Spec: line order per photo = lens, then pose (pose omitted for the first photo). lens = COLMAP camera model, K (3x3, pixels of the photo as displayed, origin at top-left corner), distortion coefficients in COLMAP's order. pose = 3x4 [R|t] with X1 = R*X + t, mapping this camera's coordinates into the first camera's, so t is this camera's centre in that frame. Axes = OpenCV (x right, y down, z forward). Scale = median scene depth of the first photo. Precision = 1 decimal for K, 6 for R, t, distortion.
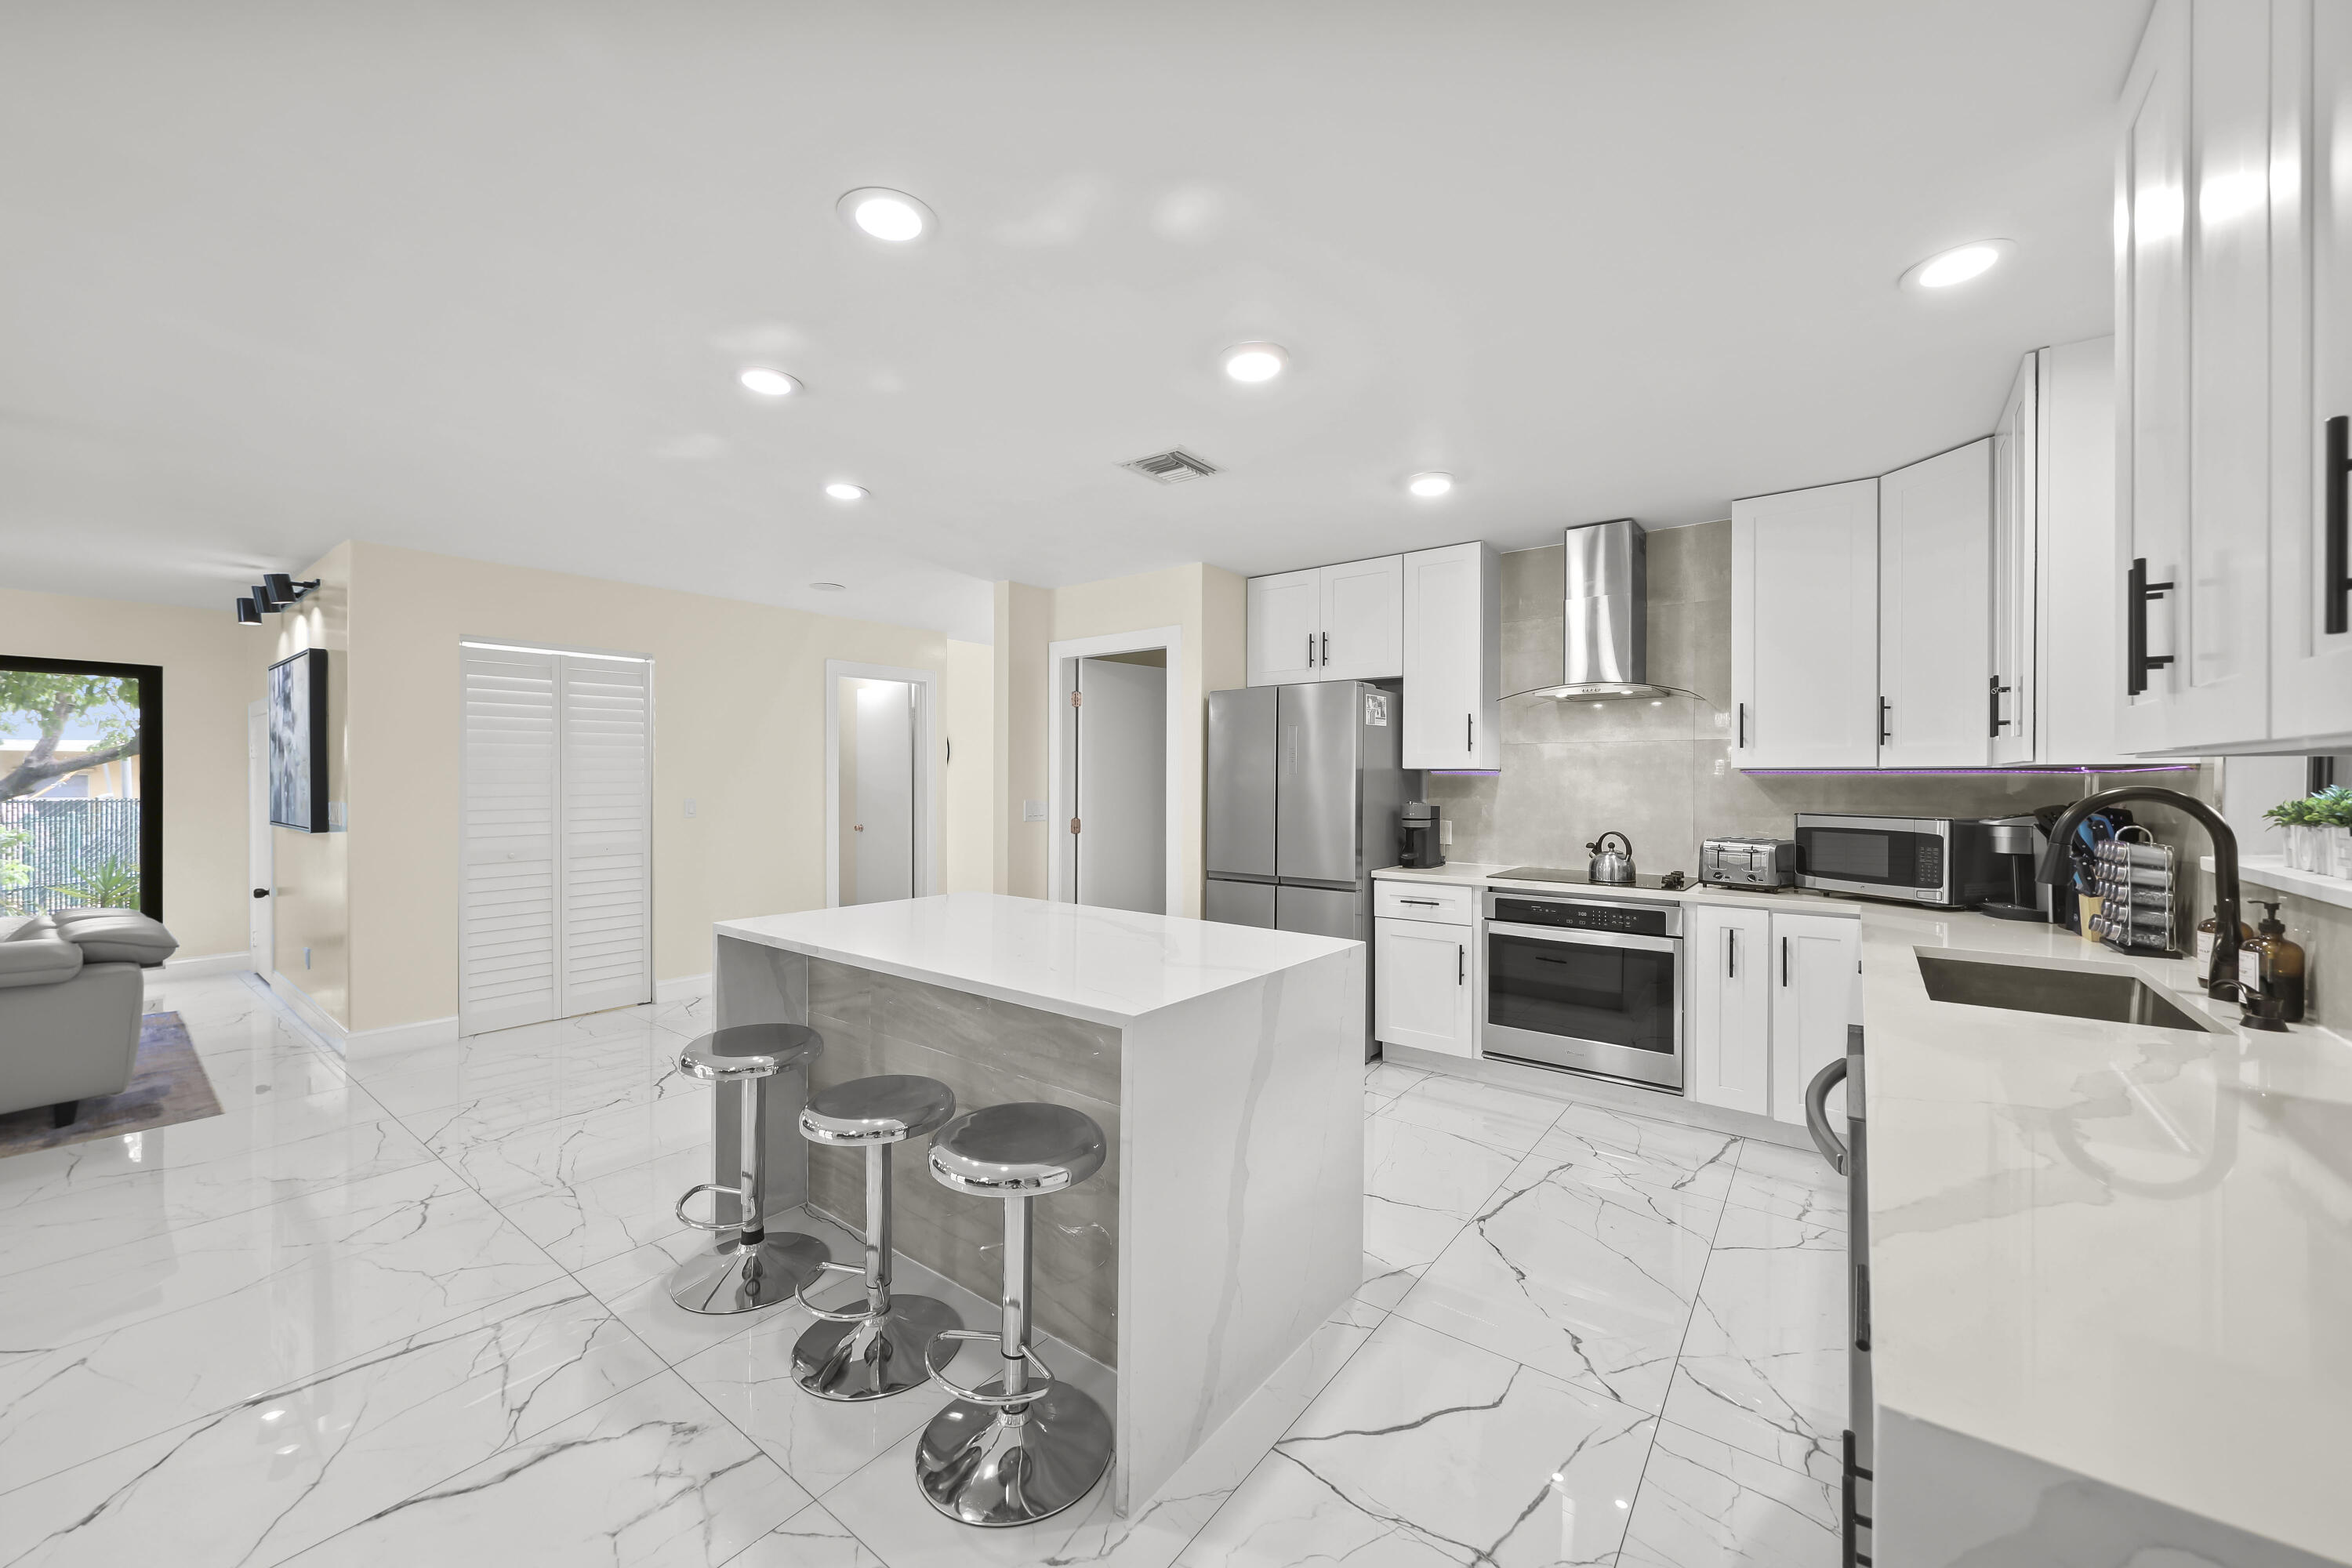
lens RADIAL K [[886.1, 0, 1172.5], [0, 886.1, 782.6], [0, 0, 1]] dist [-0.000867, 0.000210]
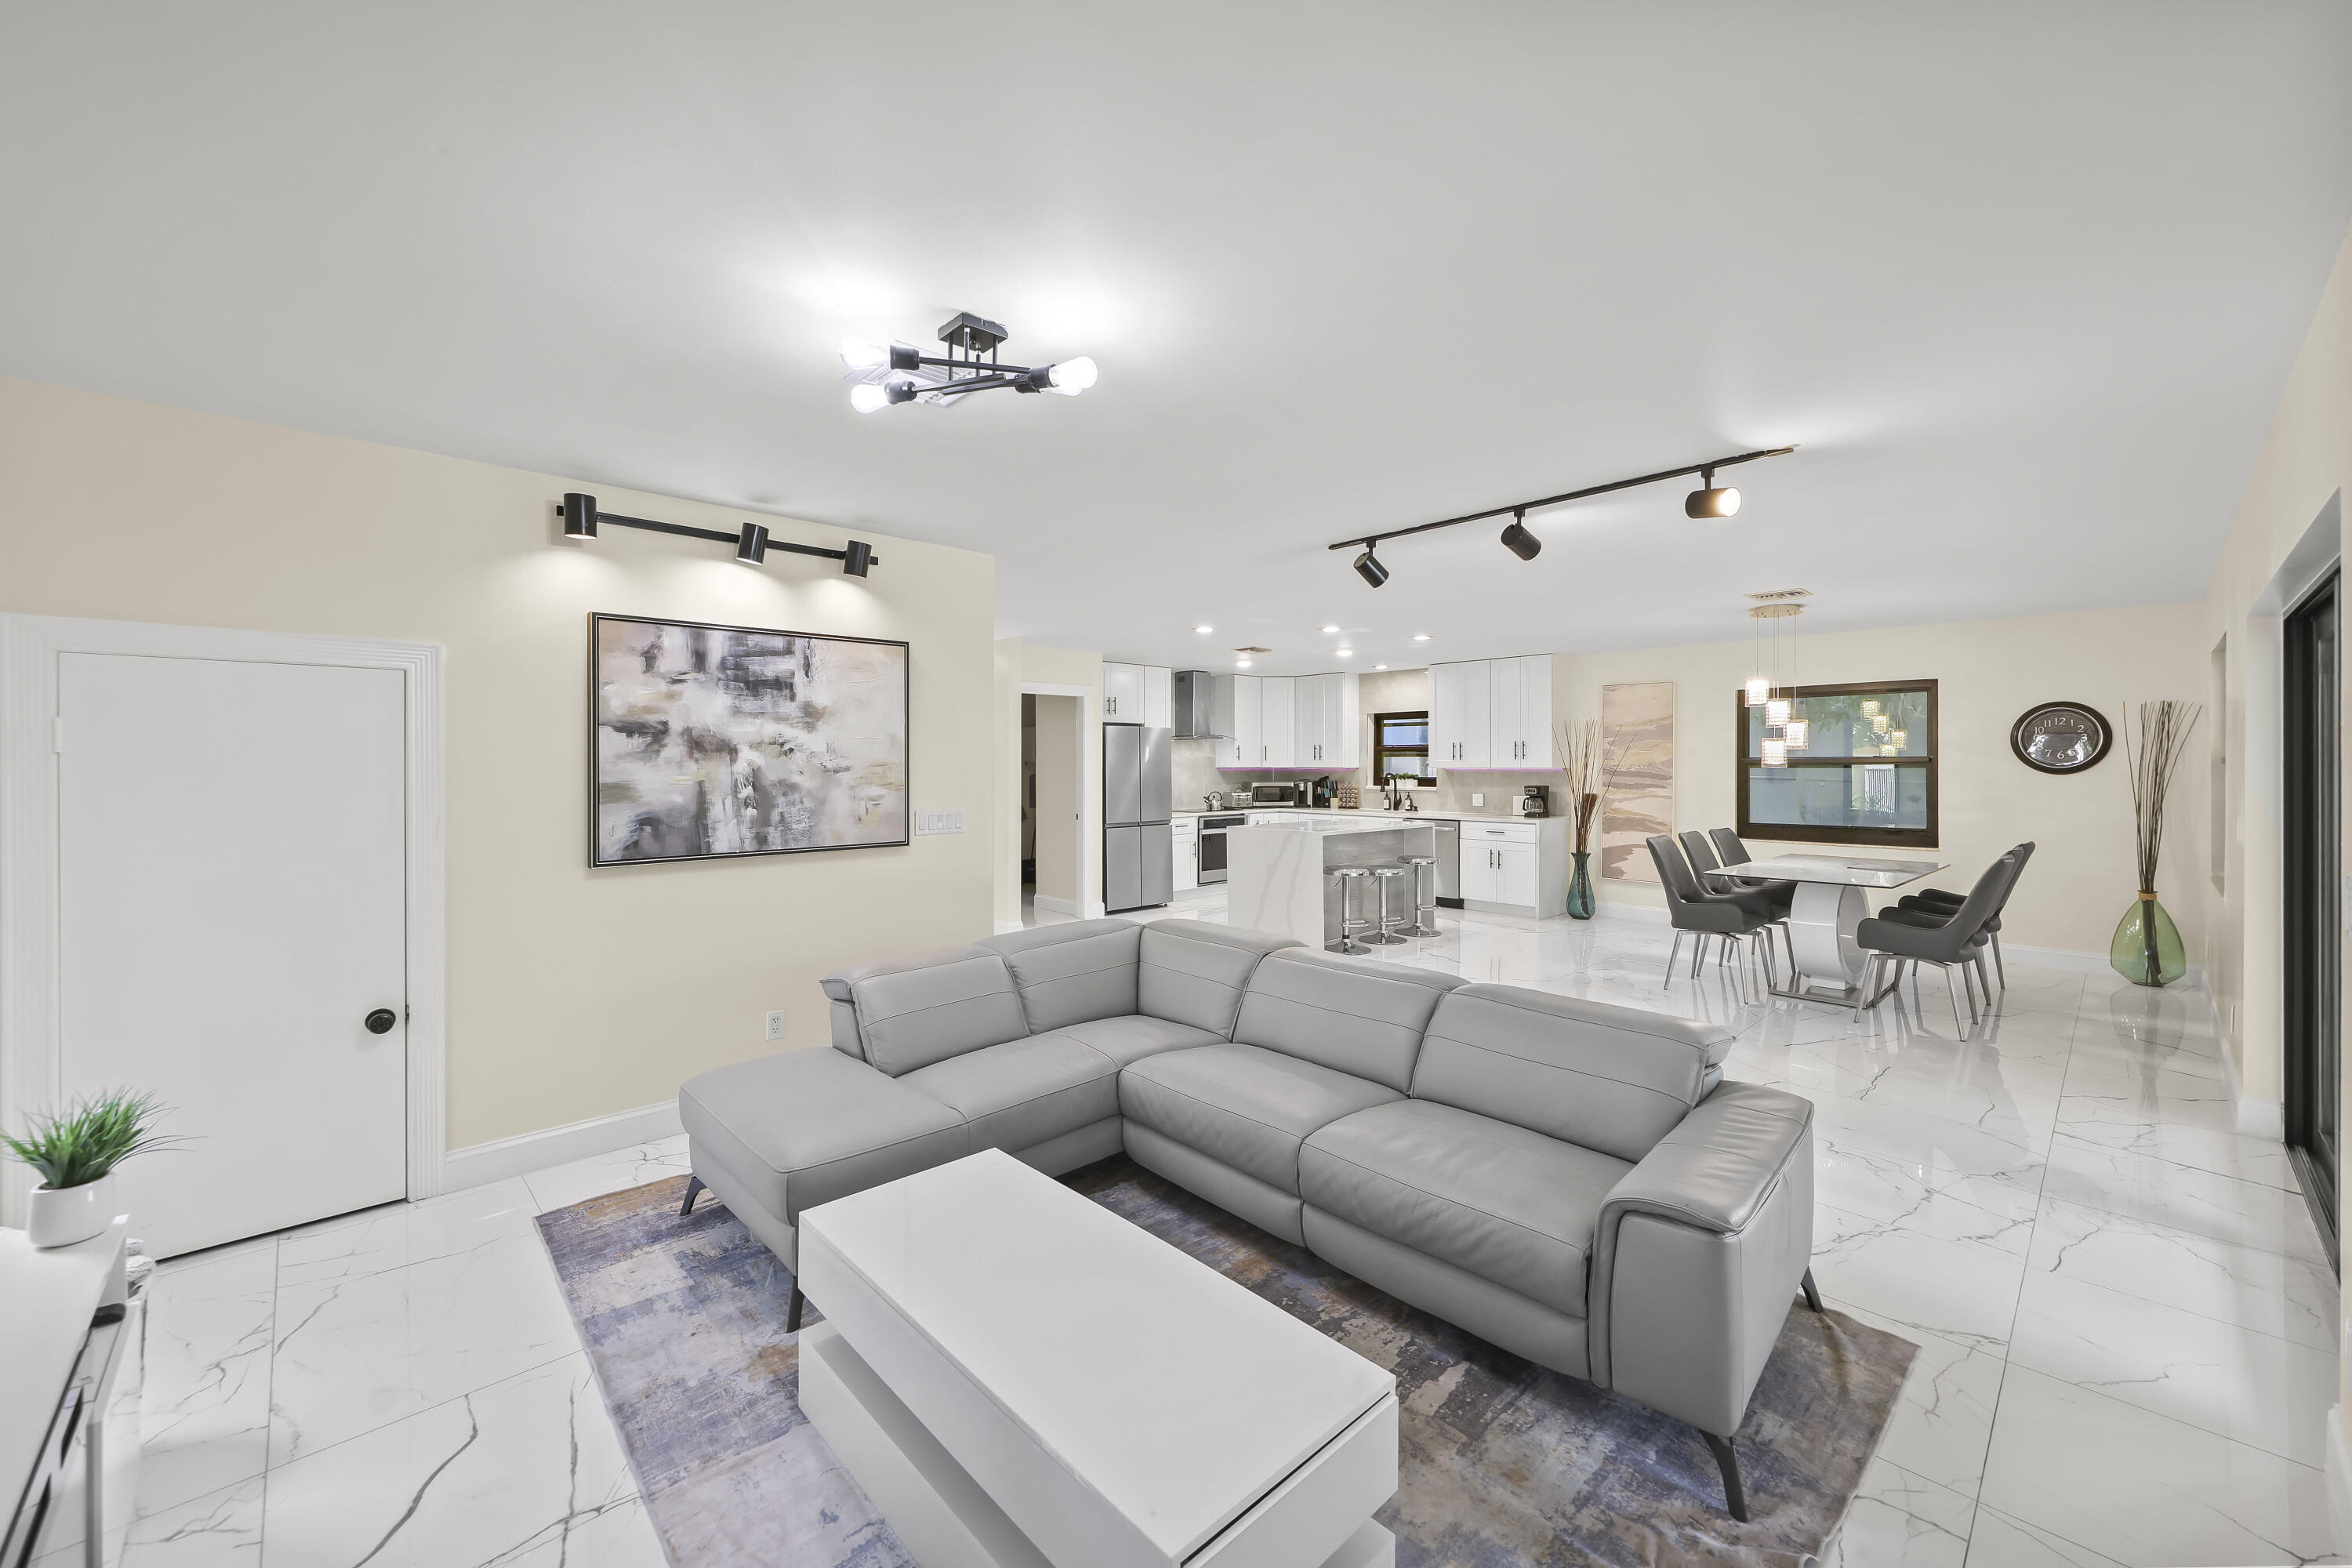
lens RADIAL K [[916.1, 0, 1173.0], [0, 916.1, 771.2], [0, 0, 1]] dist [0.003286, -0.000404]
pose [[0.155292, -0.010243, 0.987816, -2.235259], [0.007456, 0.999930, 0.009196, -0.031679], [-0.987840, 0.005937, 0.155357, 0.705915]]
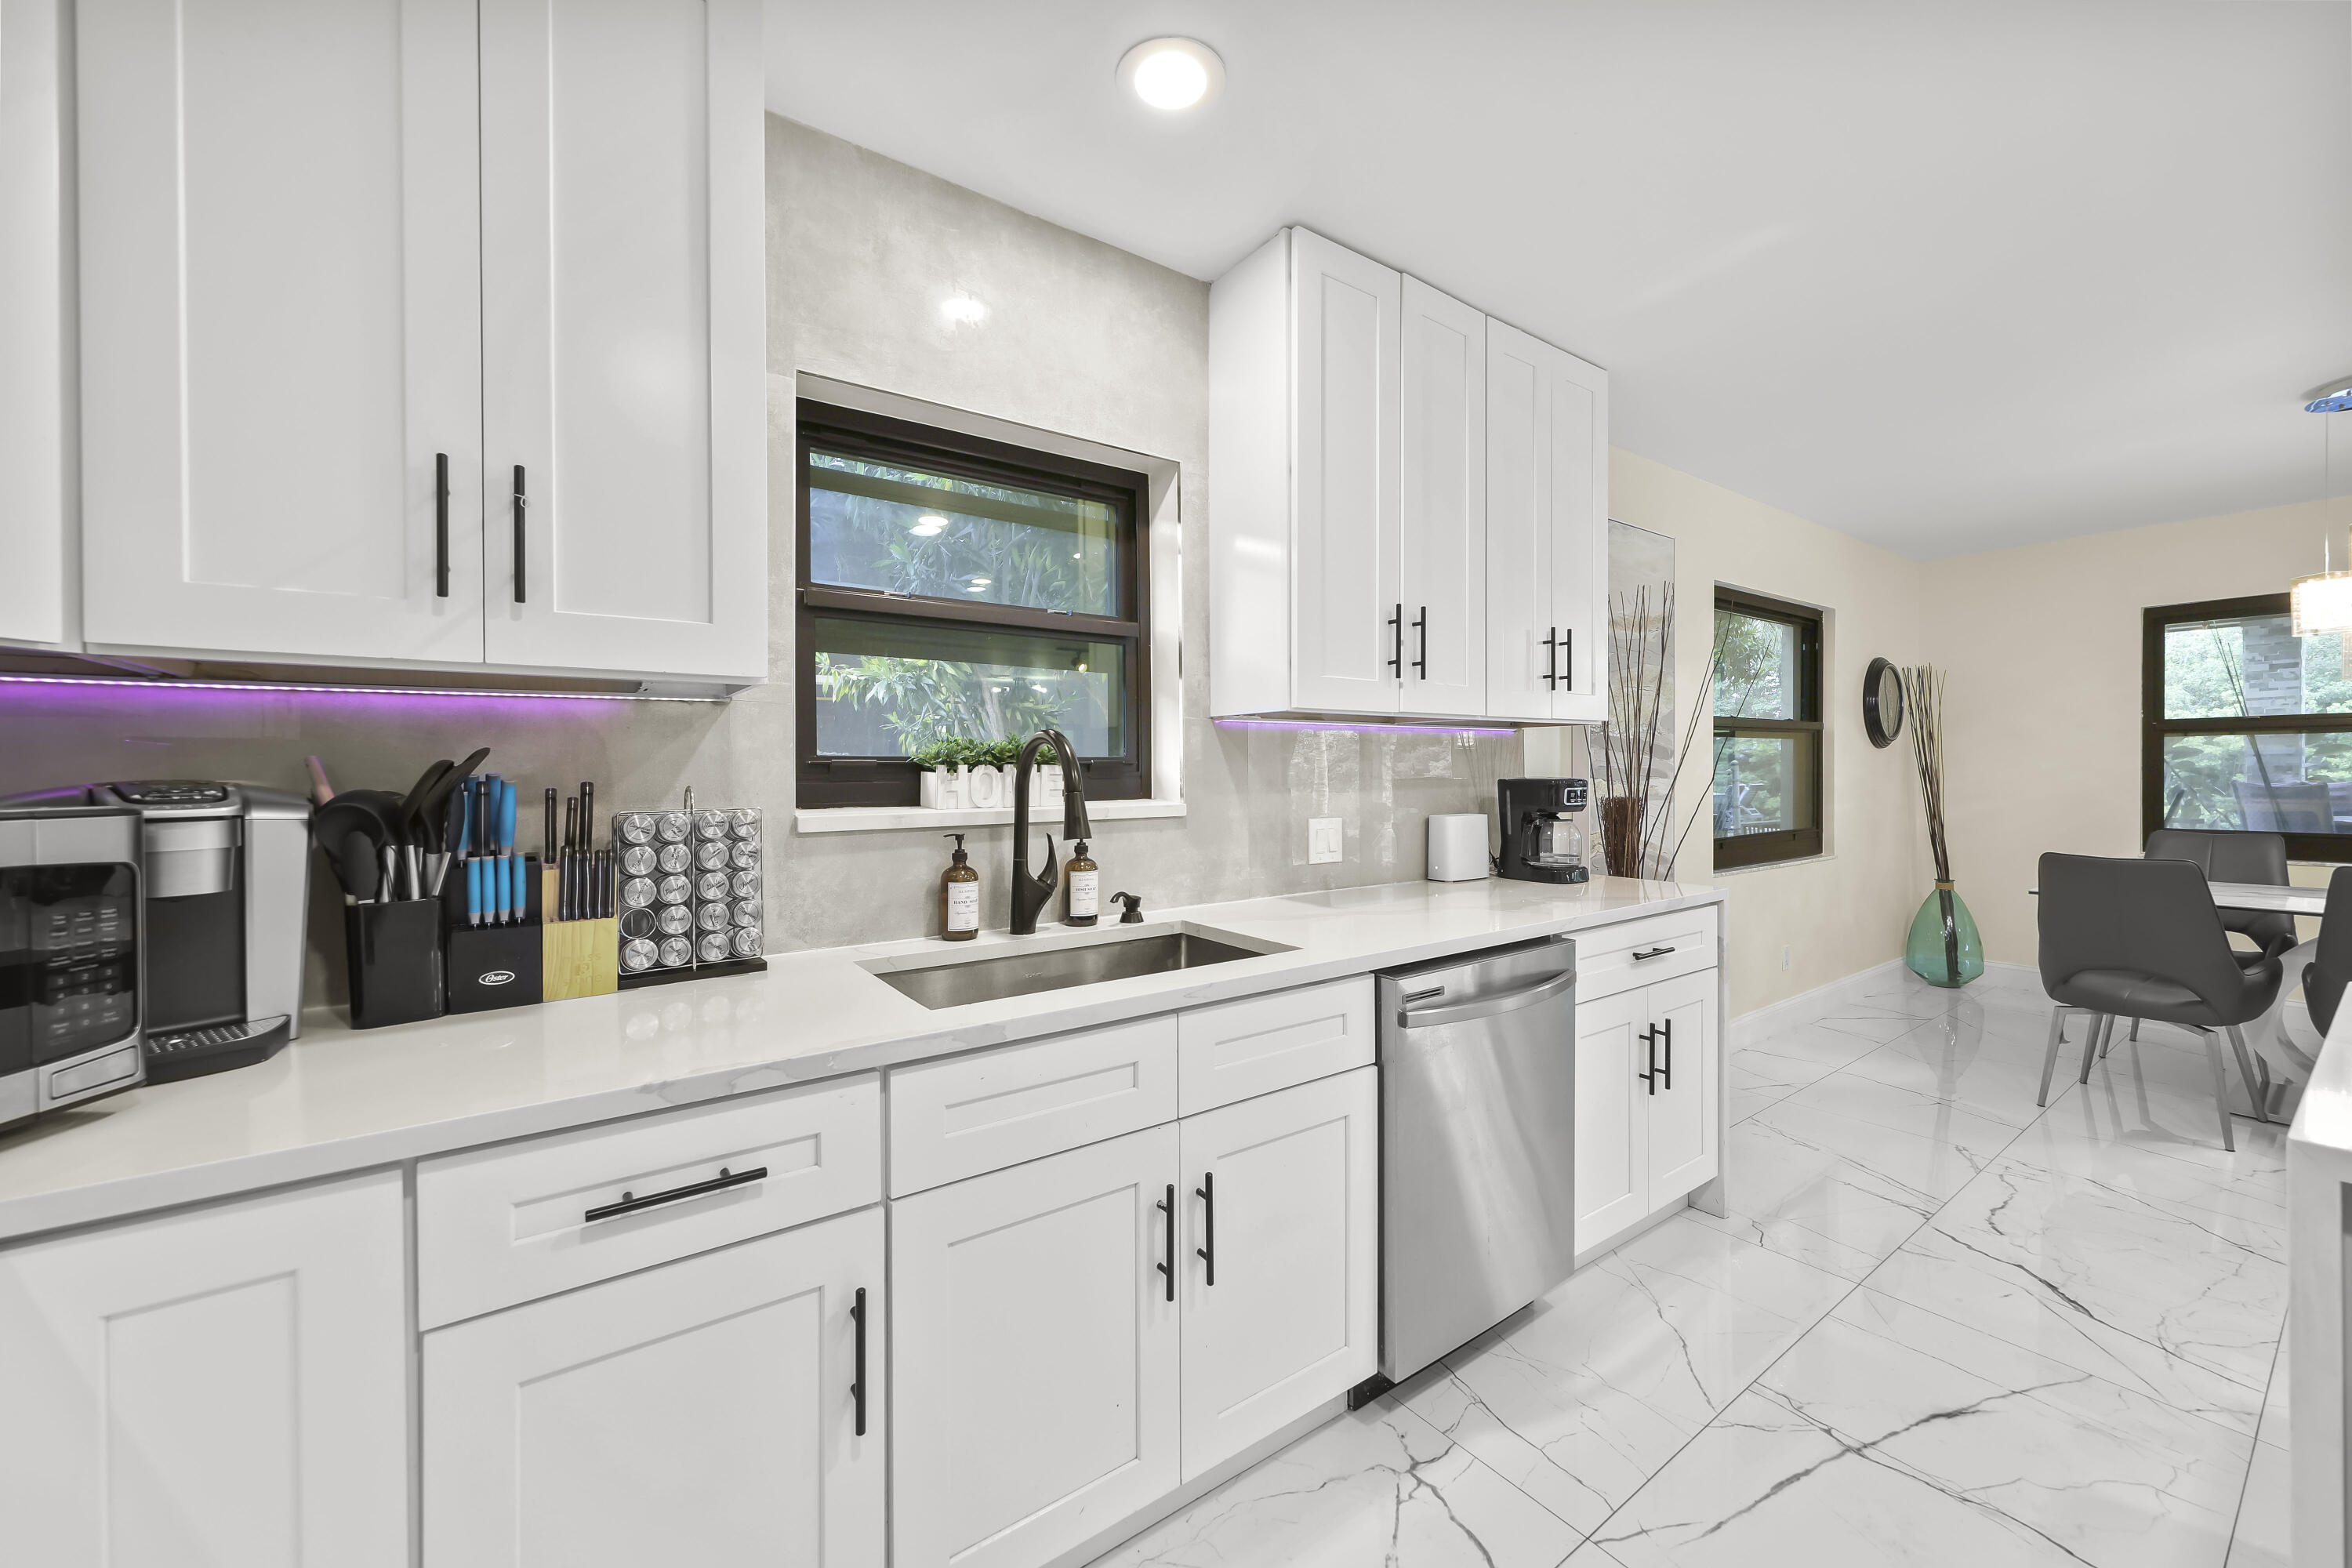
lens RADIAL K [[886.1, 0, 1172.7], [0, 886.1, 775.4], [0, 0, 1]] dist [-0.000867, 0.000210]
pose [[-0.955728, 0.000873, 0.294250, 0.337911], [0.004984, 0.999900, 0.013222, 0.020846], [-0.294209, 0.014103, -0.955637, 0.926622]]
